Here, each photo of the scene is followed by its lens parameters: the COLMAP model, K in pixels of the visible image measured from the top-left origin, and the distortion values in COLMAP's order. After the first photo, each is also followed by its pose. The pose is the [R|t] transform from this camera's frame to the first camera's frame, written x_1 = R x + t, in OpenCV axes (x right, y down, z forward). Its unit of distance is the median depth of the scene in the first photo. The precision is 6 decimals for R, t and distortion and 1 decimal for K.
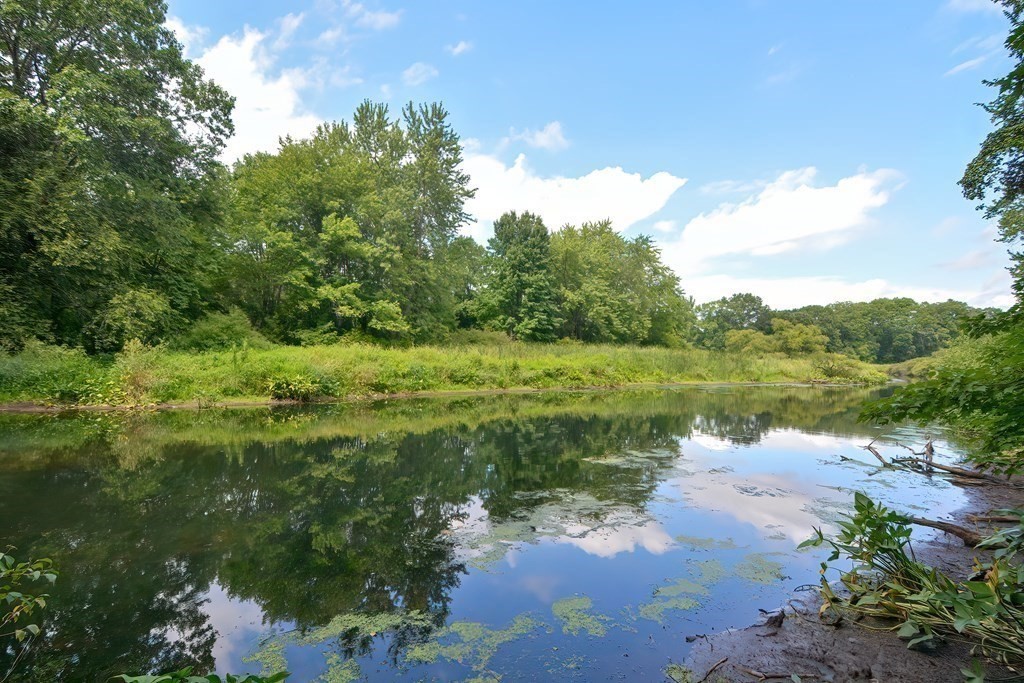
lens RADIAL K [[506.1, 0, 501.2], [0, 506.1, 343.5], [0, 0, 1]] dist [0.000926, -0.010496]
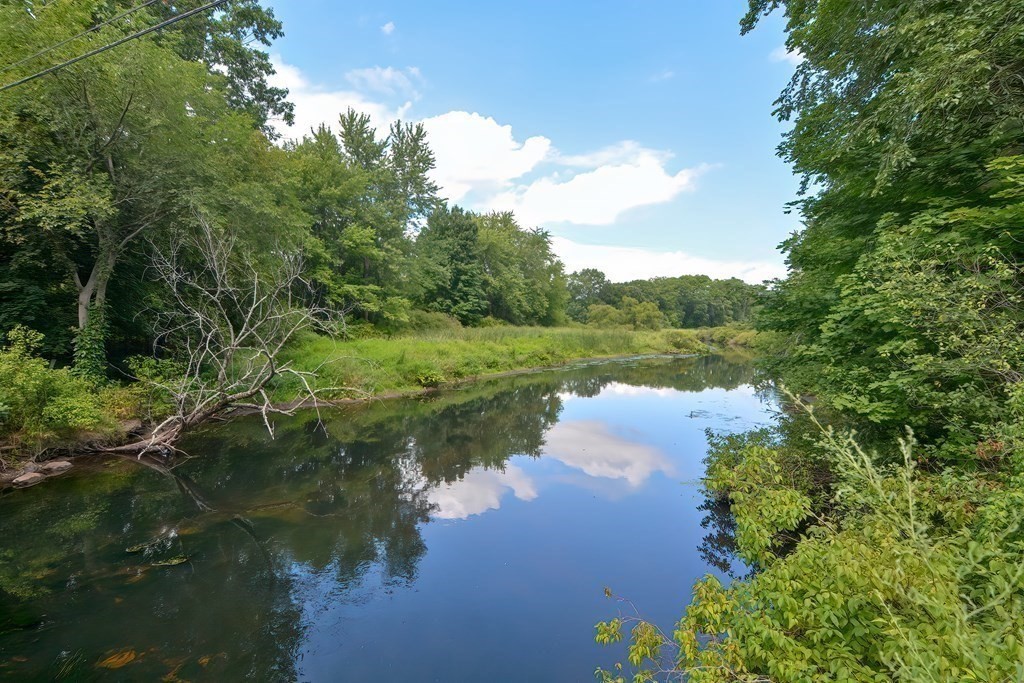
lens RADIAL K [[506.1, 0, 501.2], [0, 506.1, 343.5], [0, 0, 1]] dist [0.000926, -0.010496]
pose [[0.950535, -0.007578, 0.310525, -0.215075], [-0.017946, 0.996693, 0.079256, -0.043631], [-0.310099, -0.080908, 0.947255, -0.143578]]
